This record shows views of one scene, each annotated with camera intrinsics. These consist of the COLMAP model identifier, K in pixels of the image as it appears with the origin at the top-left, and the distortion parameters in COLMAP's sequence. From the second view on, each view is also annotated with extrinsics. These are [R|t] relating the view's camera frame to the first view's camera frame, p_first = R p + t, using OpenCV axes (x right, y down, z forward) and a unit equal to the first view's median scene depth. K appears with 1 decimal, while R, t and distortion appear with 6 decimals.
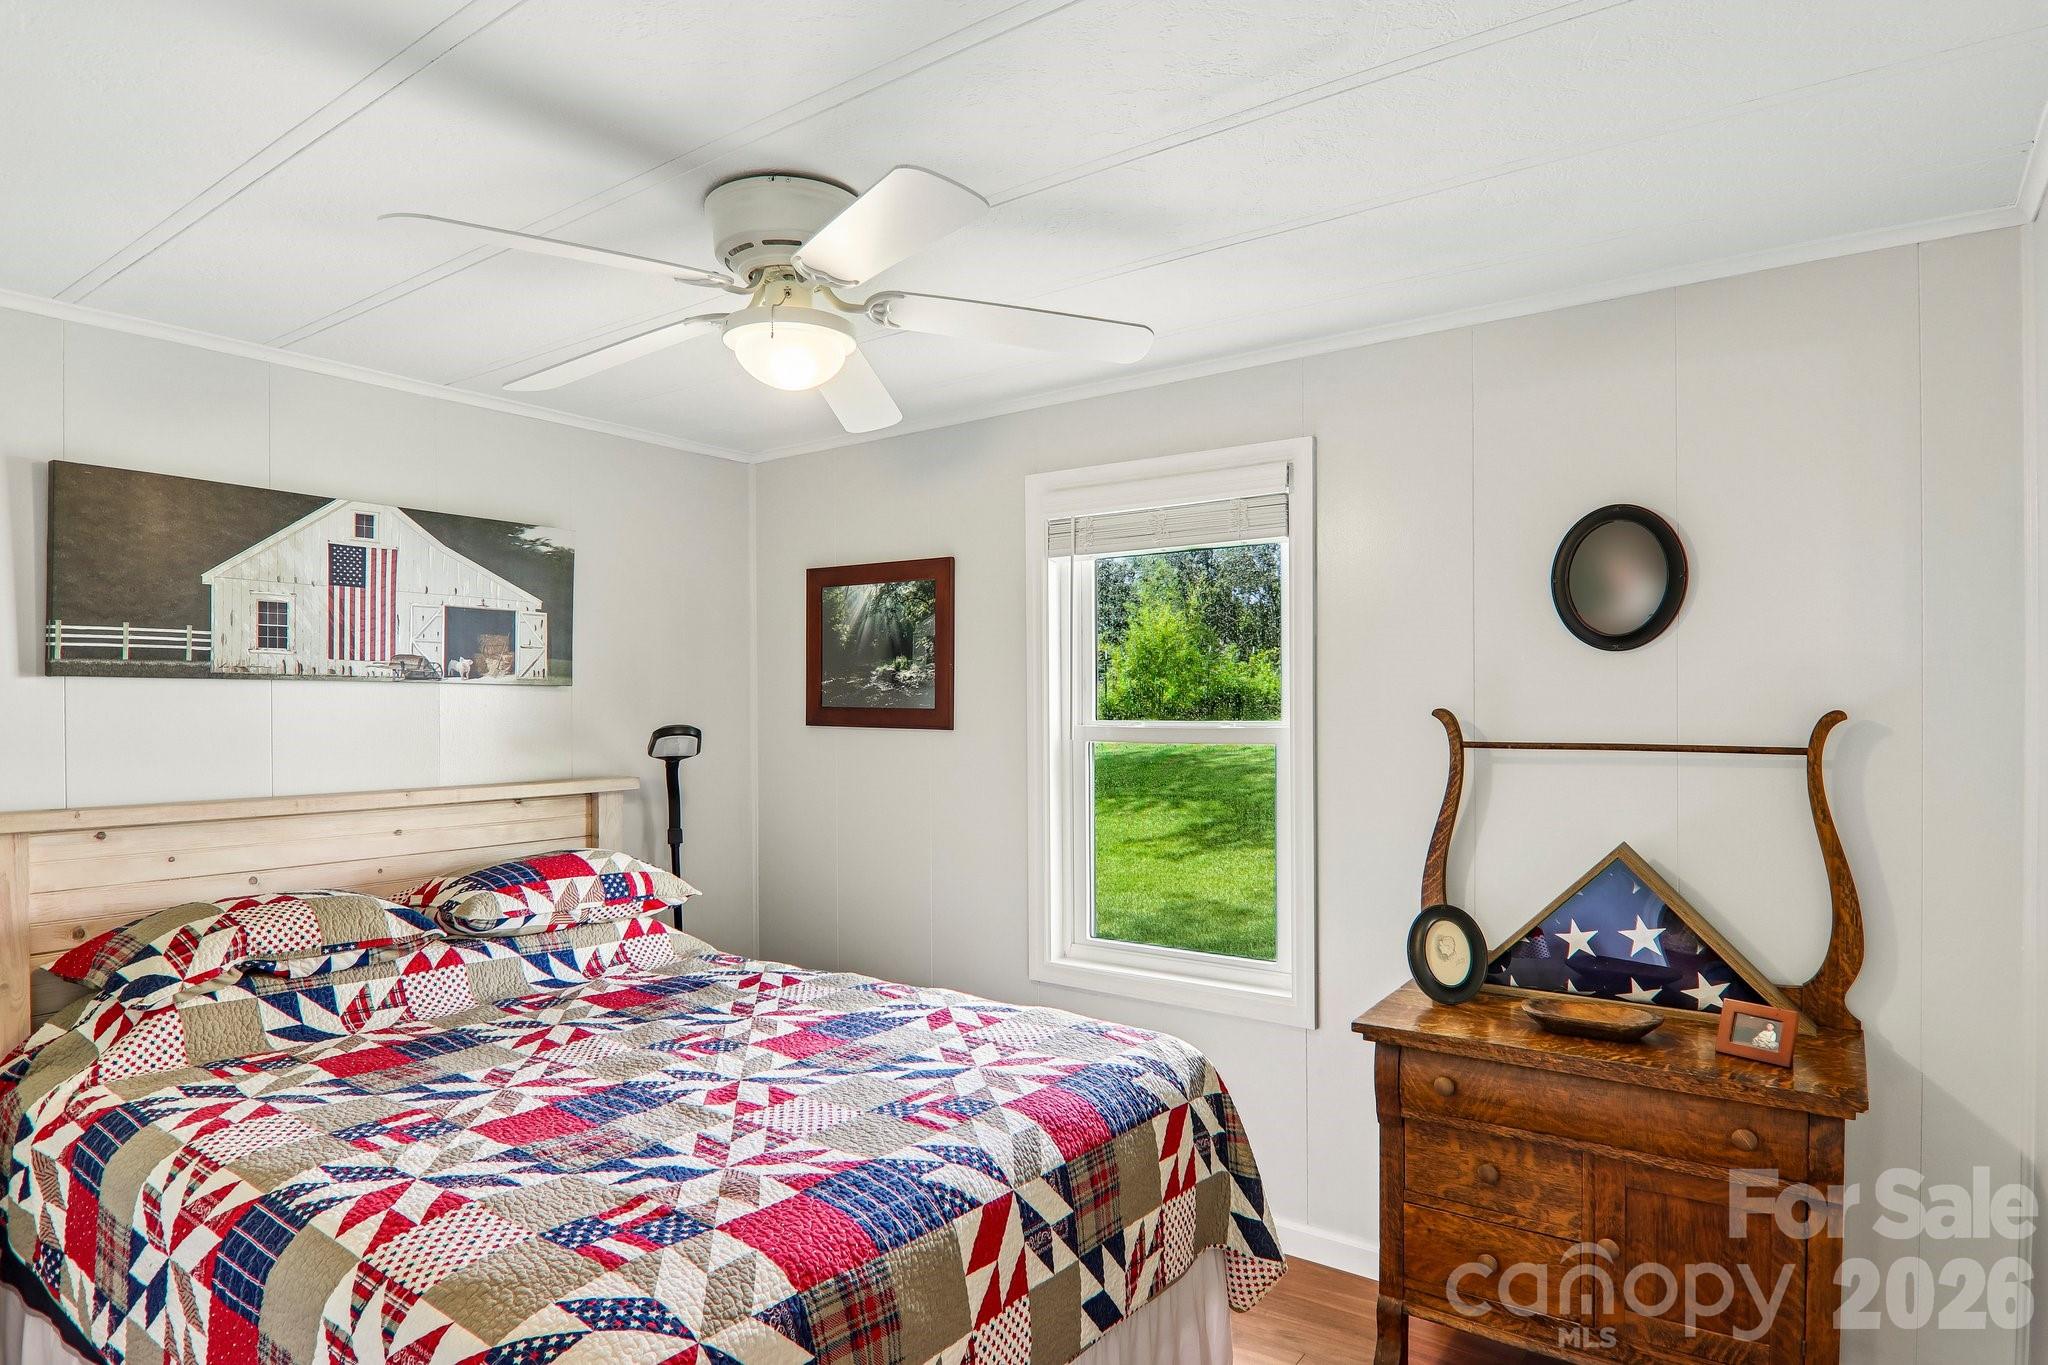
lens RADIAL K [[1145.1, 0, 1005.5], [0, 1145.1, 696.9], [0, 0, 1]] dist [-0.006809, -0.002019]
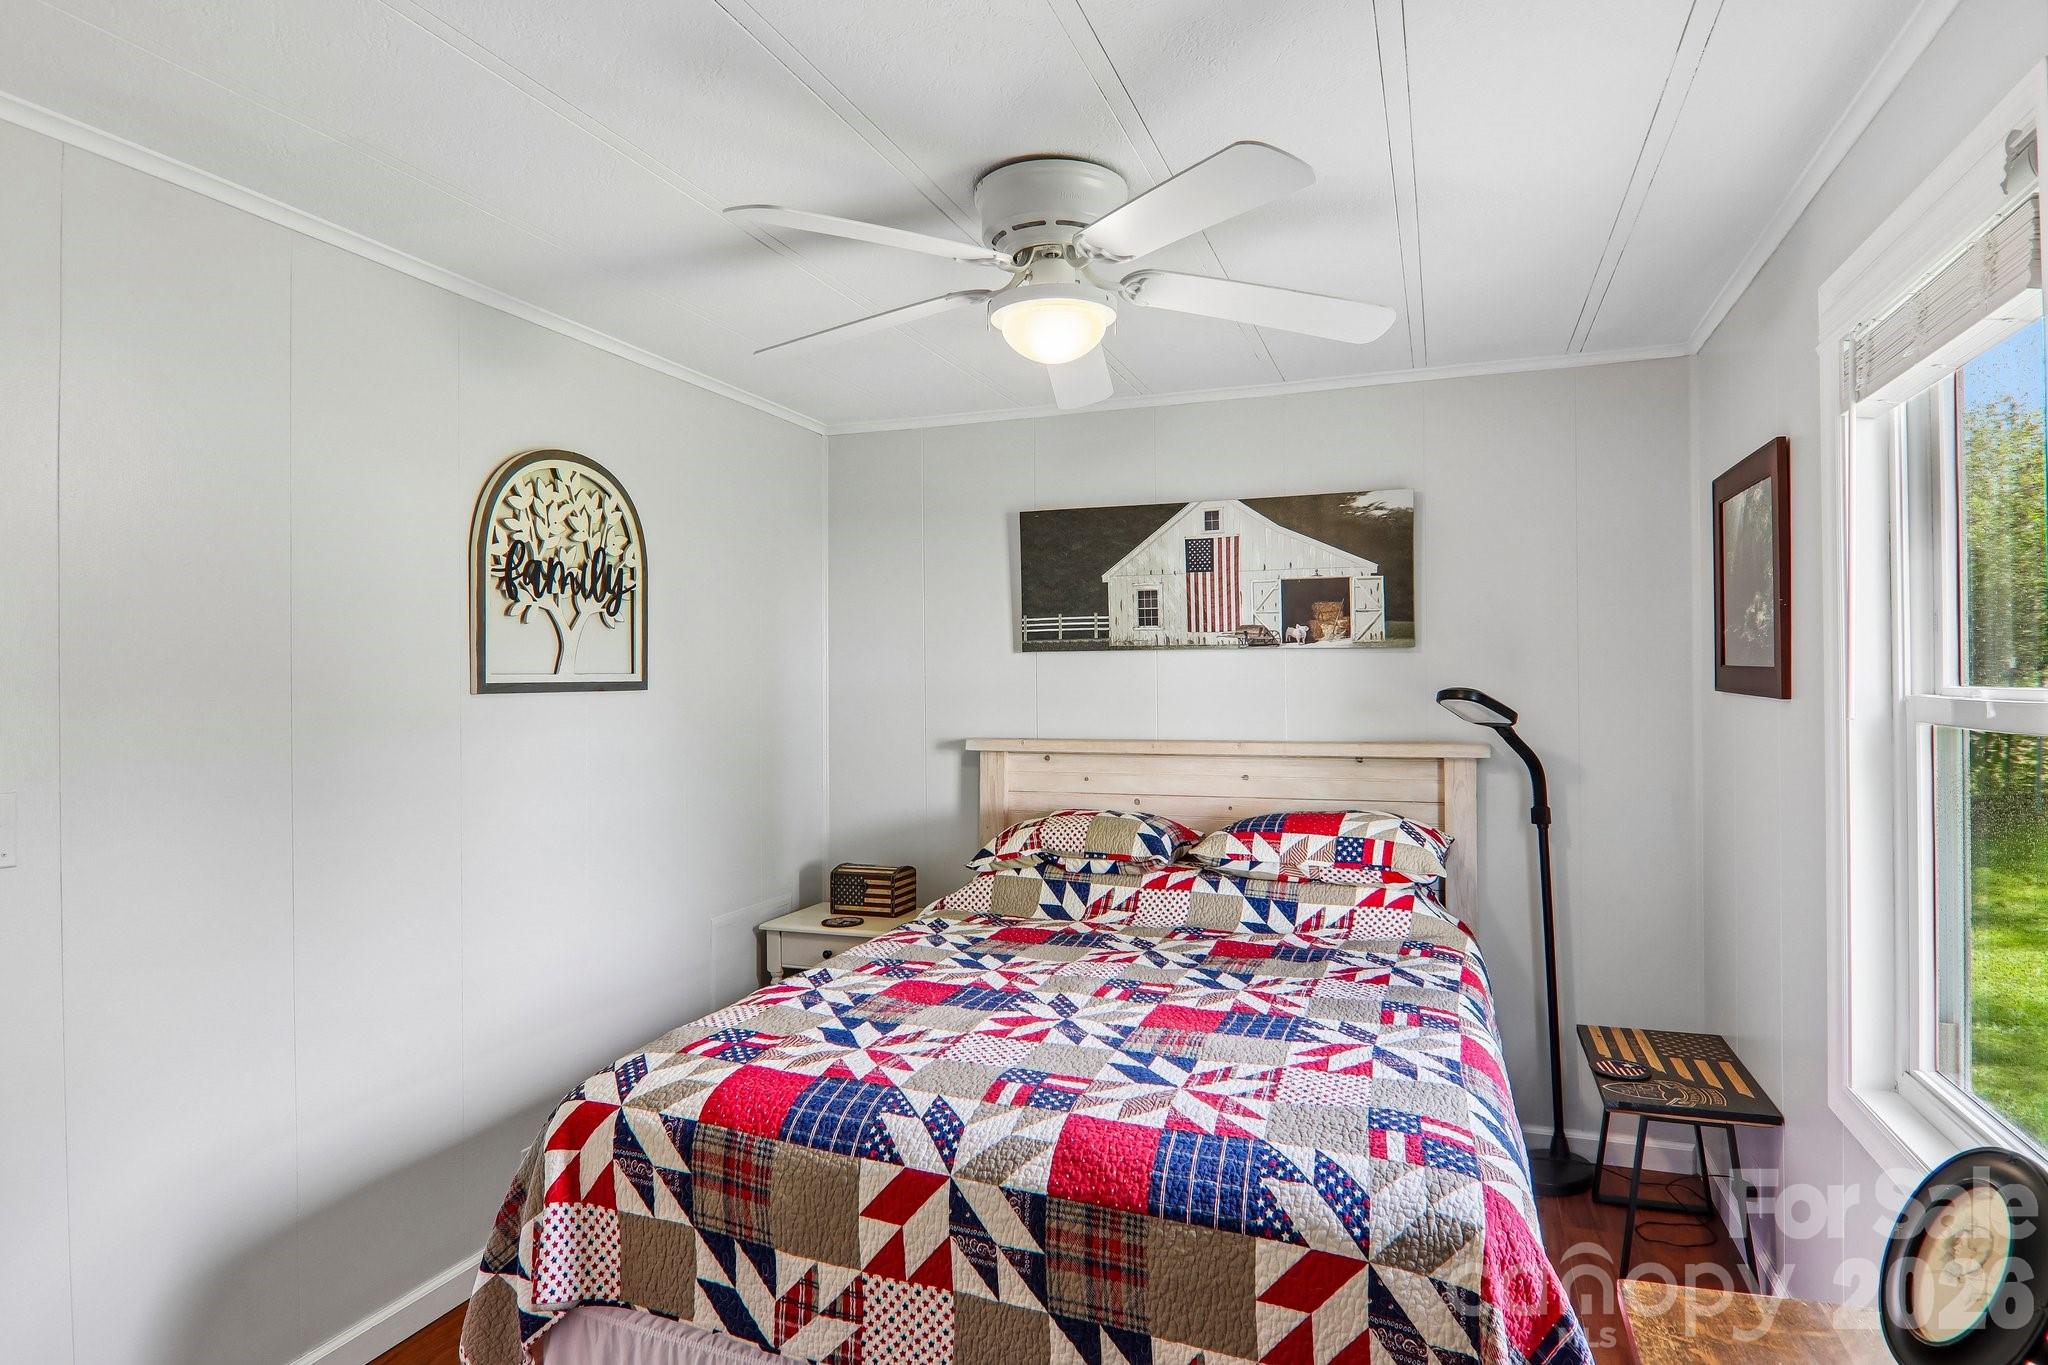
lens RADIAL K [[1145.1, 0, 1007.4], [0, 1145.1, 669.5], [0, 0, 1]] dist [-0.006809, -0.002019]
pose [[0.276349, -0.006640, -0.961034, 0.597610], [0.015187, 0.999881, -0.002541, 0.008369], [0.960937, -0.013893, 0.276417, 0.503488]]
